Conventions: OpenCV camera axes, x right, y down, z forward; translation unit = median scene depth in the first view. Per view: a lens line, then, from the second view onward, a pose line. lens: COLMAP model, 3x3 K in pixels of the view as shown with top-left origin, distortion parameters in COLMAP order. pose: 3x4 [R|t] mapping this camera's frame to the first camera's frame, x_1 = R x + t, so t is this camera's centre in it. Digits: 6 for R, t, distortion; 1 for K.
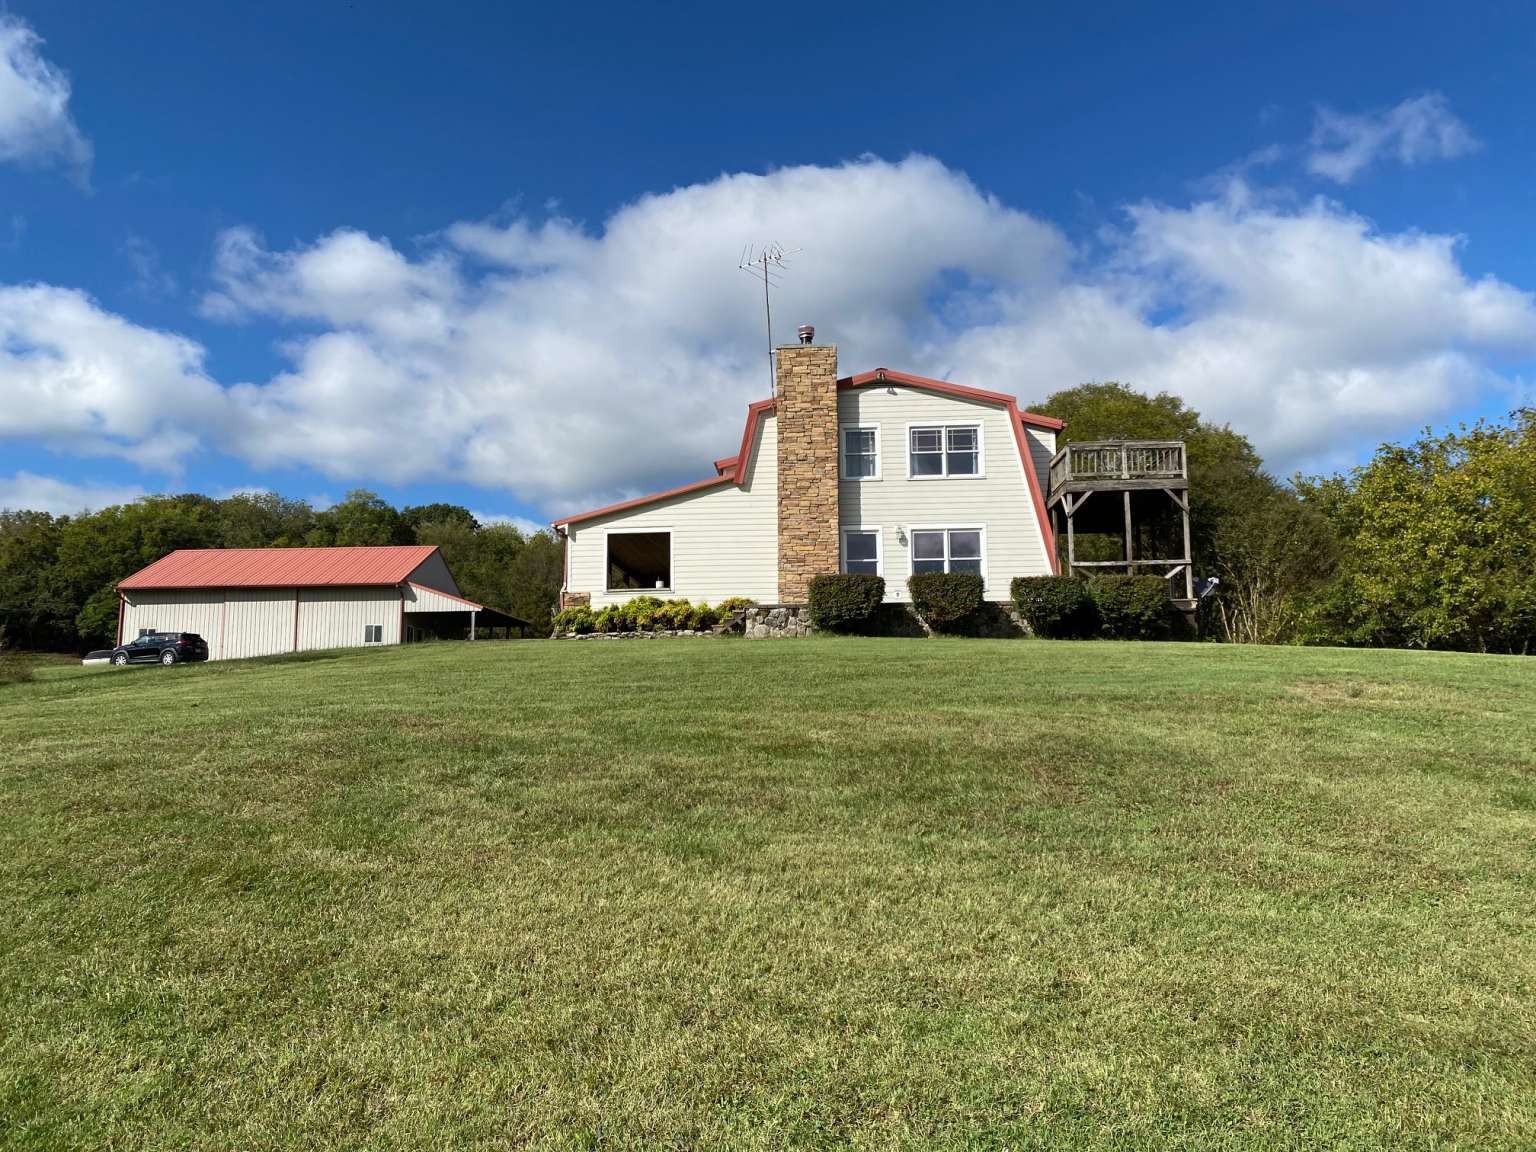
lens RADIAL K [[1160.9, 0, 768.0], [0, 1160.9, 576.0], [0, 0, 1]] dist [0.001189, -0.000214]
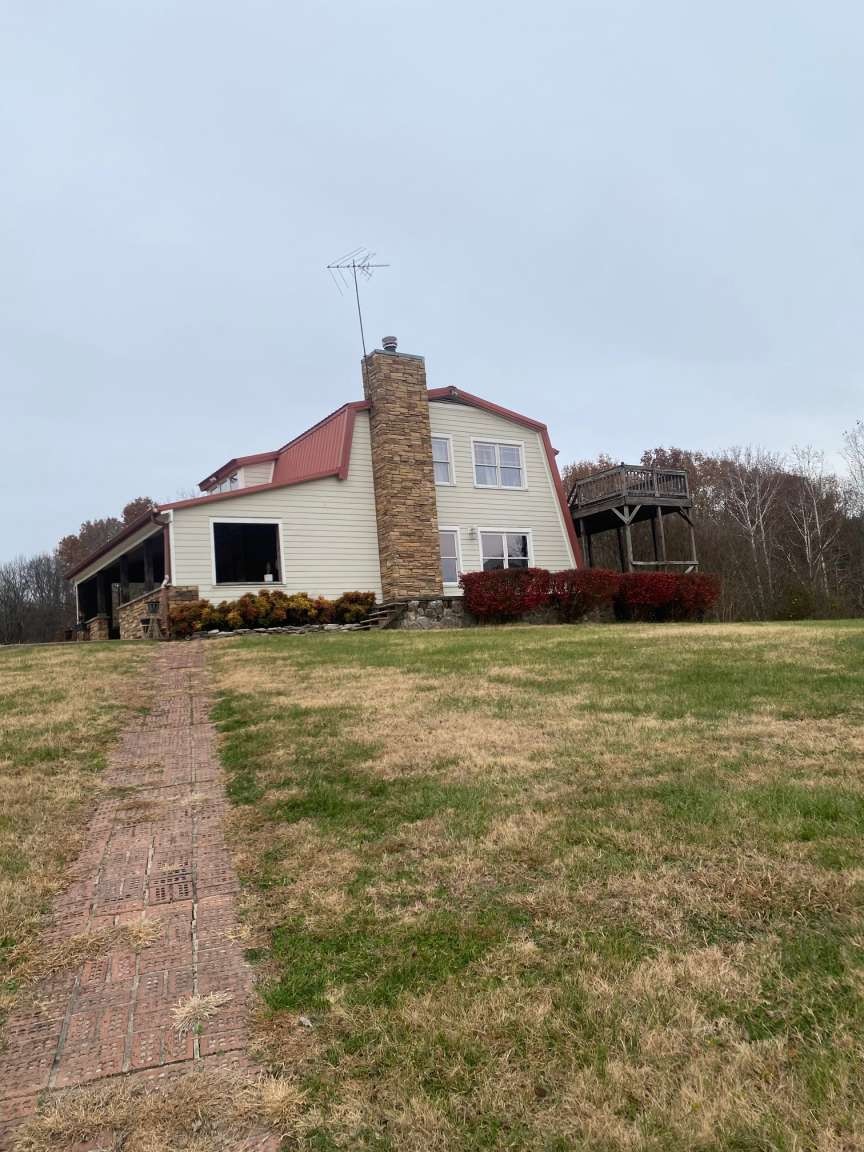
lens RADIAL K [[870.7, 0, 432.0], [0, 870.7, 576.0], [0, 0, 1]] dist [0.001189, -0.000214]
pose [[0.804276, 0.007658, 0.594207, -0.418846], [-0.005174, 0.999969, -0.005884, 0.009417], [-0.594233, 0.001658, 0.804291, 0.340315]]
